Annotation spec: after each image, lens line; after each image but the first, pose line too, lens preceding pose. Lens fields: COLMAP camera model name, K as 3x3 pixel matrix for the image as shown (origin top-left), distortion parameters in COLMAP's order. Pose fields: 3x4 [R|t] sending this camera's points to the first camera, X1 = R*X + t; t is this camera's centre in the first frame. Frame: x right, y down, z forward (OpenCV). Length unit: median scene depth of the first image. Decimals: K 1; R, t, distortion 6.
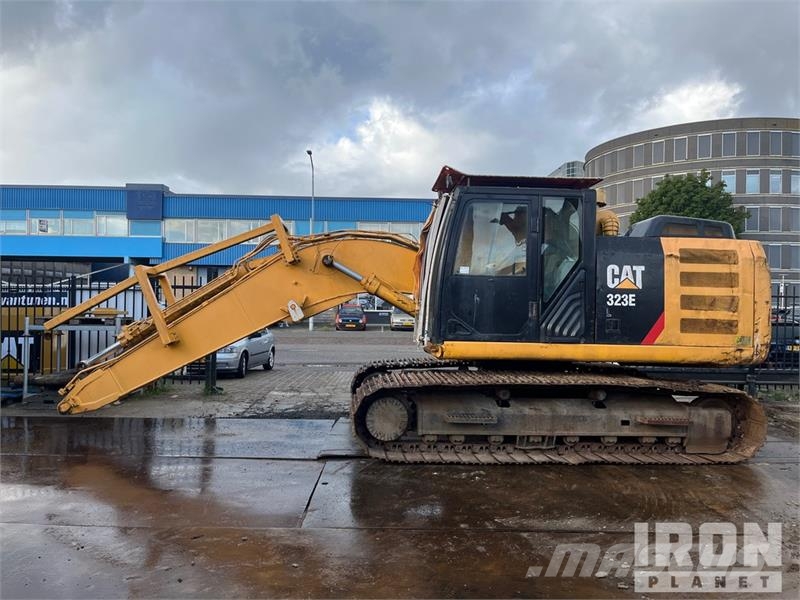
lens RADIAL K [[639.1, 0, 400.0], [0, 639.1, 300.0], [0, 0, 1]] dist [0.020715, -0.007406]
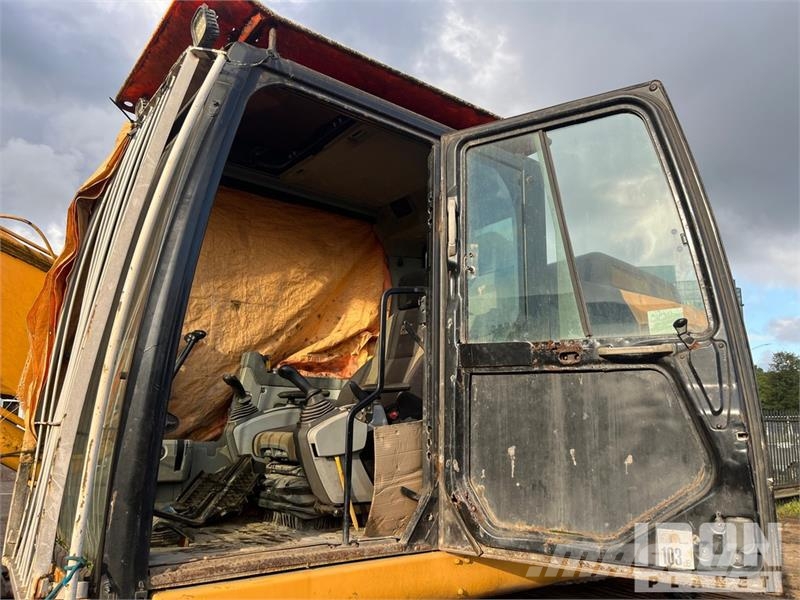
lens RADIAL K [[639.1, 0, 400.0], [0, 639.1, 300.0], [0, 0, 1]] dist [0.020715, -0.007406]
pose [[0.846074, 0.102657, 0.523087, 0.007726], [-0.020049, 0.986715, -0.161218, -0.008695], [-0.532688, 0.125915, 0.836892, 0.654427]]
